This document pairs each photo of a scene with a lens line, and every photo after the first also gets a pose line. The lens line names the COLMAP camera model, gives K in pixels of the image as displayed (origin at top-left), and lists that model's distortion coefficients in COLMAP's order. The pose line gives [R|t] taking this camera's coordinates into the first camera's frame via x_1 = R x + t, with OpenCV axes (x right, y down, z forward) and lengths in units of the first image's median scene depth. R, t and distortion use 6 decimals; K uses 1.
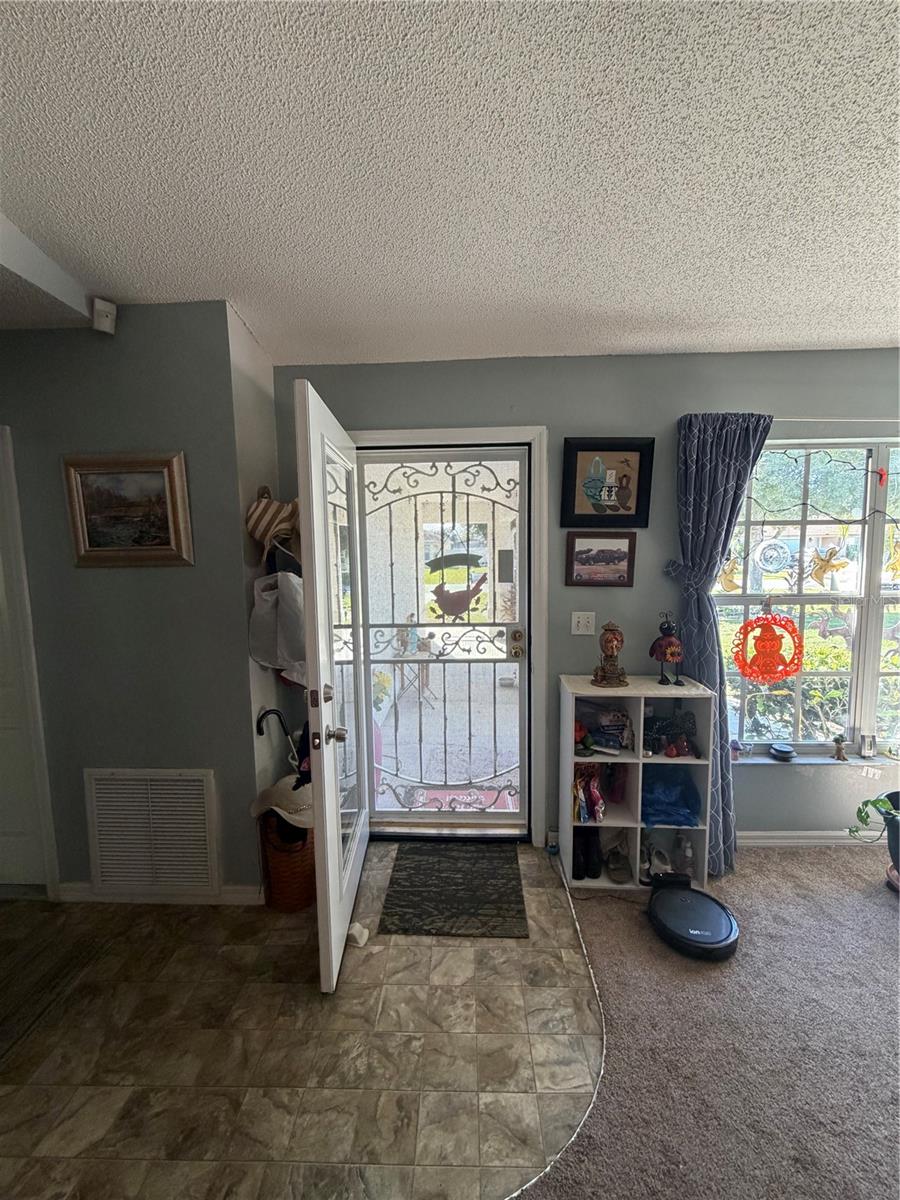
lens RADIAL K [[478.8, 0, 448.9], [0, 478.8, 596.6], [0, 0, 1]] dist [0.000144, -0.000356]
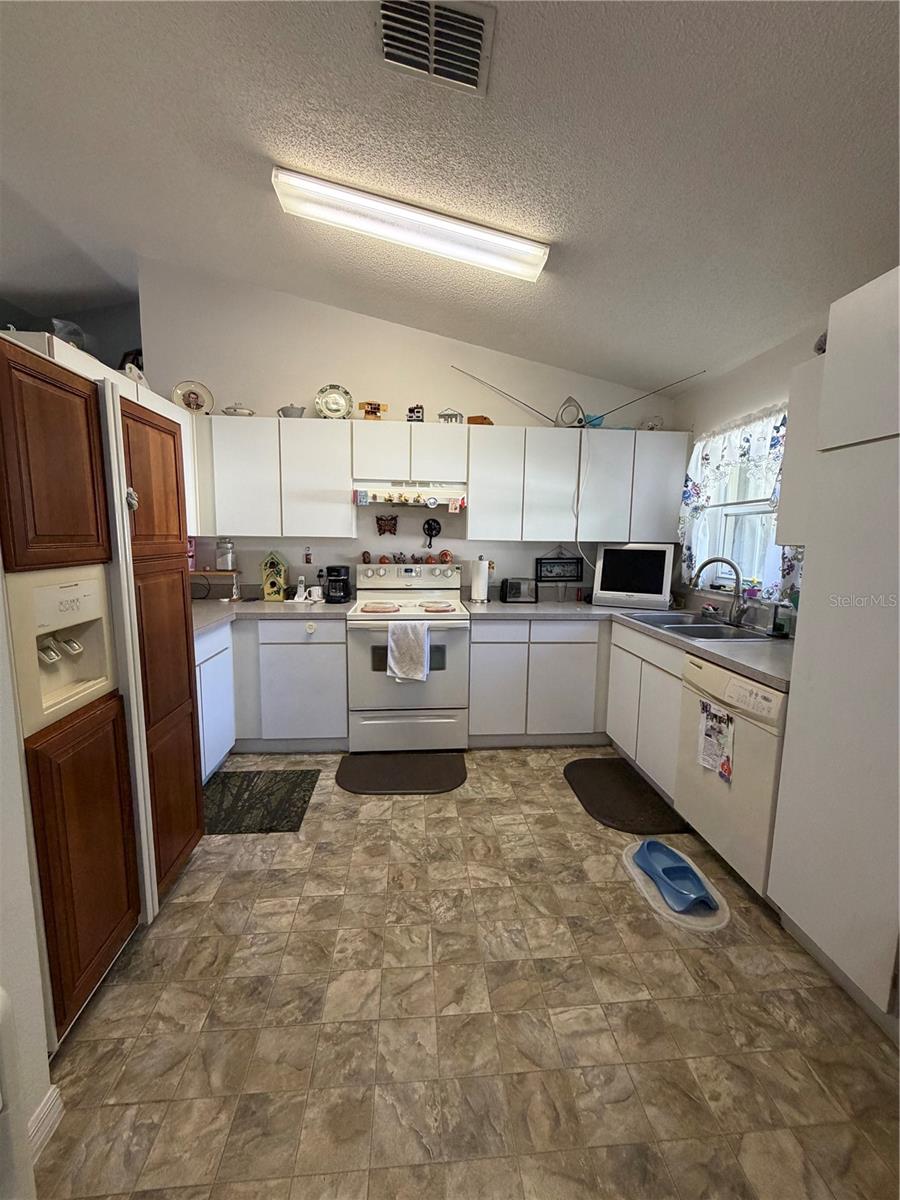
lens RADIAL K [[478.8, 0, 450.8], [0, 478.8, 600.5], [0, 0, 1]] dist [0.000144, -0.000356]
pose [[-0.993249, 0.012876, -0.115284, -0.052118], [-0.014622, 0.971996, 0.234544, -0.058093], [0.115076, 0.234646, -0.965245, 1.178171]]
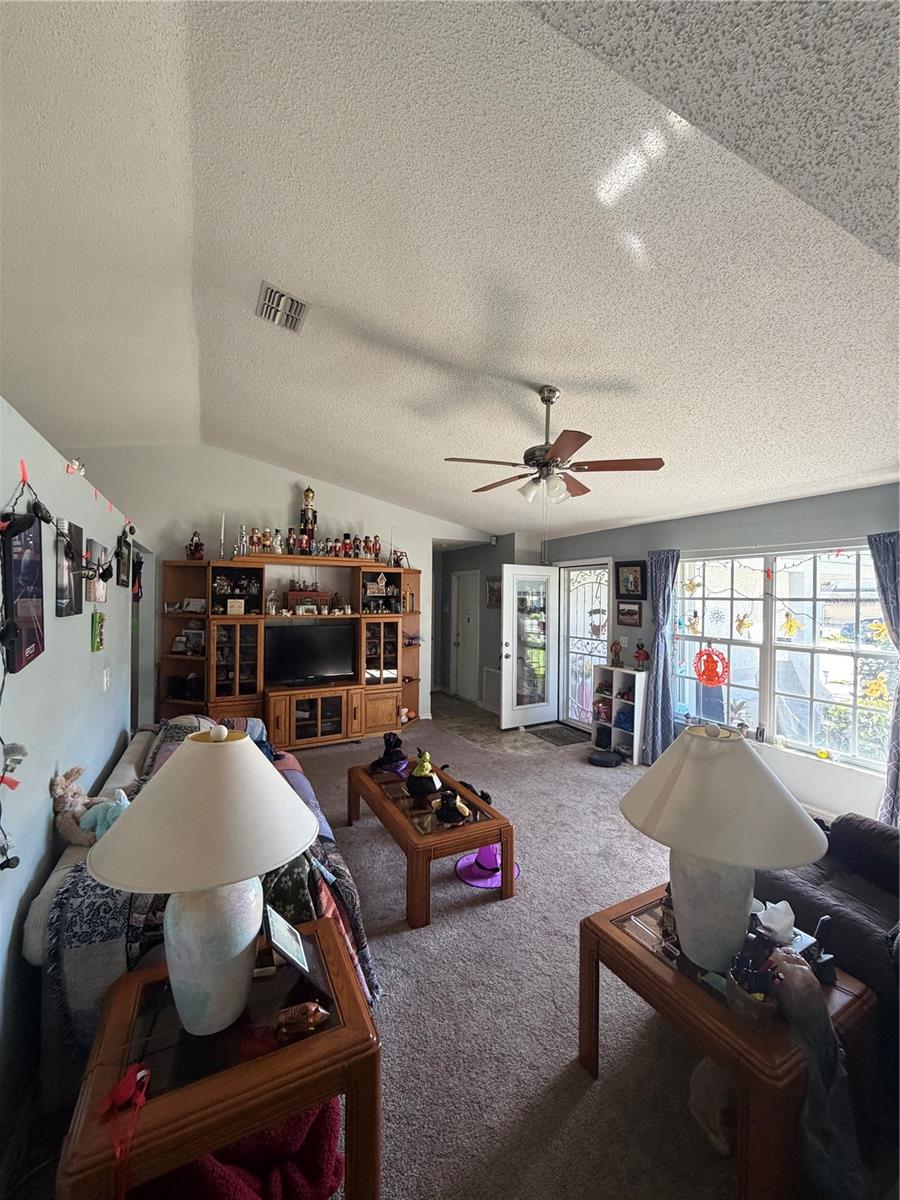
lens RADIAL K [[478.8, 0, 449.2], [0, 478.8, 599.5], [0, 0, 1]] dist [0.000144, -0.000356]
pose [[0.478983, 0.023329, -0.877514, 1.736003], [-0.107733, 0.993652, -0.032388, 0.018208], [0.871188, 0.110050, 0.478456, -0.747462]]
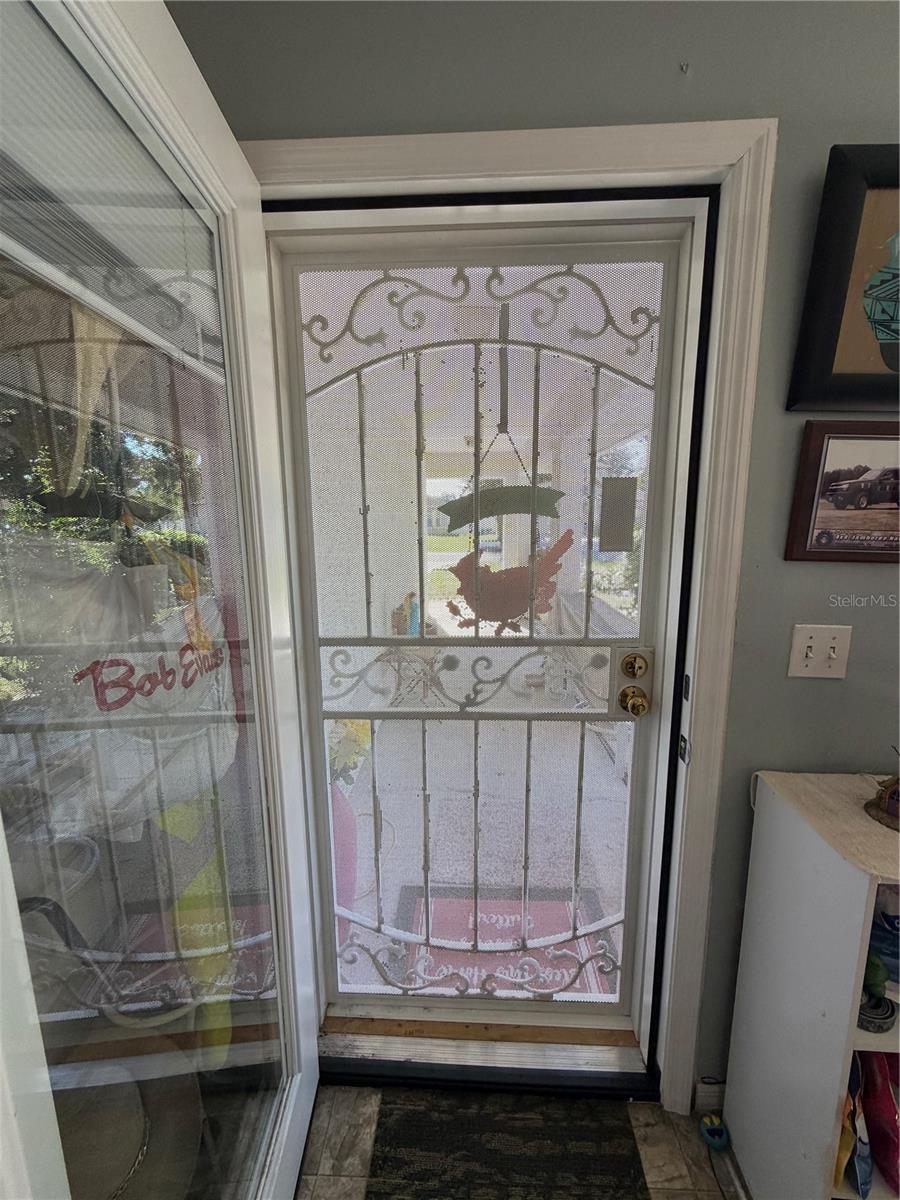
lens RADIAL K [[478.8, 0, 447.7], [0, 478.8, 596.0], [0, 0, 1]] dist [0.000144, -0.000356]
pose [[0.999961, 0.007297, -0.004887, -0.038826], [-0.006987, 0.998132, 0.060693, -0.013443], [0.005320, -0.060656, 0.998145, 0.554818]]
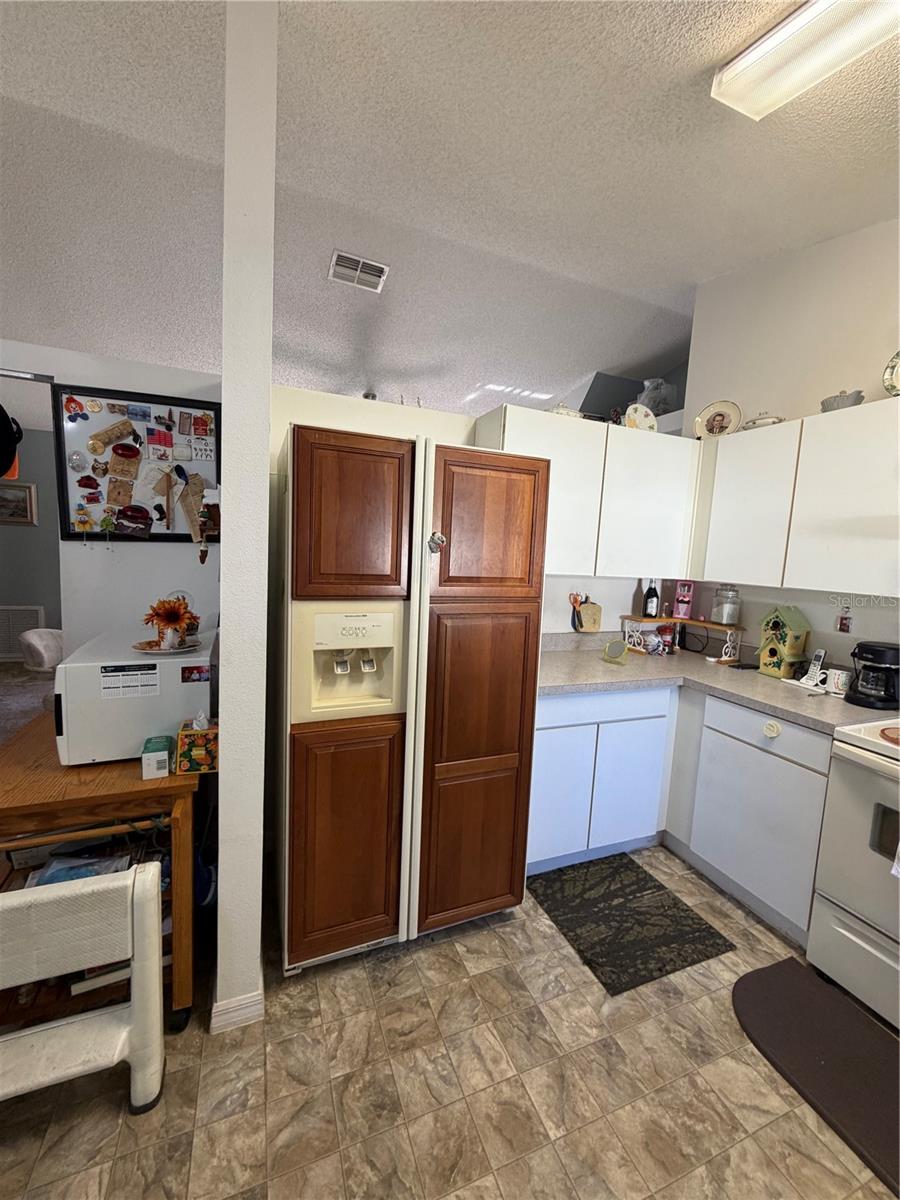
lens RADIAL K [[478.8, 0, 451.0], [0, 478.8, 598.7], [0, 0, 1]] dist [0.000144, -0.000356]
pose [[-0.405507, -0.100727, 0.908525, -0.308481], [0.049587, 0.990023, 0.131895, -0.045027], [-0.912746, 0.098536, -0.396467, 0.775624]]
